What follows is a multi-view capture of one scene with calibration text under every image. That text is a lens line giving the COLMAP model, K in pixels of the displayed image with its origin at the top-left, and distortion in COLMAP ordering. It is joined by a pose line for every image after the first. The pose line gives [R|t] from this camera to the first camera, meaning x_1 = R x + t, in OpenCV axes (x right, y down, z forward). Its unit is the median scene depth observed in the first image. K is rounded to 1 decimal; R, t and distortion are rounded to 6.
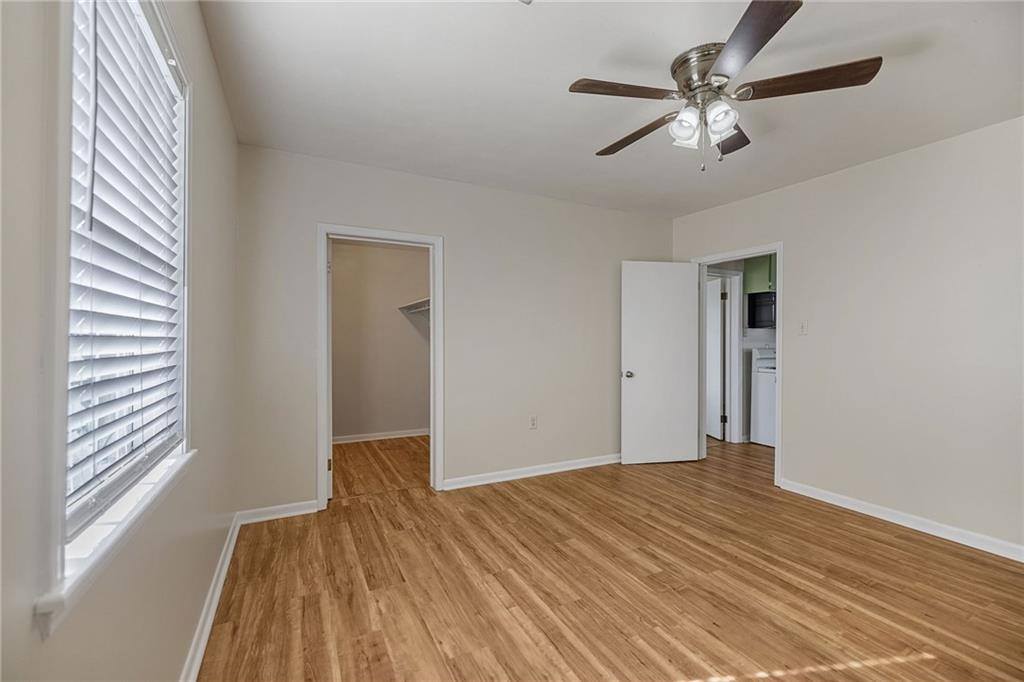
lens RADIAL K [[437.4, 0, 510.8], [0, 437.4, 341.8], [0, 0, 1]] dist [0.003405, -0.000029]
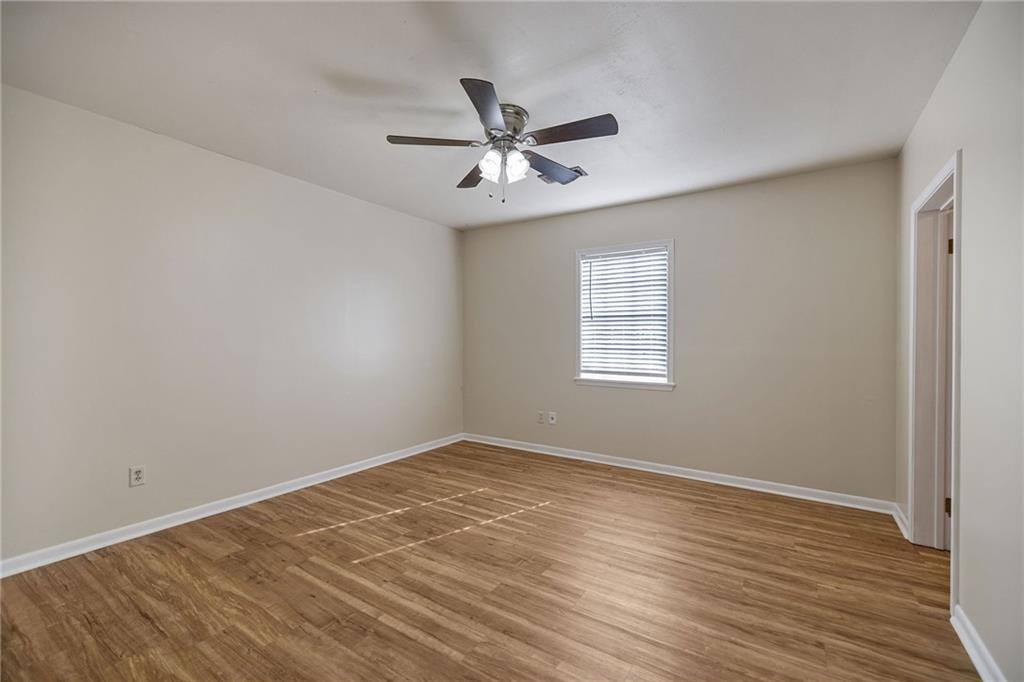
lens RADIAL K [[437.4, 0, 511.5], [0, 437.4, 339.1], [0, 0, 1]] dist [0.003405, -0.000029]
pose [[-0.871592, -0.007027, -0.490182, 0.922088], [-0.008083, 0.999967, 0.000037, -0.004290], [0.490166, 0.003994, -0.871620, 1.884885]]
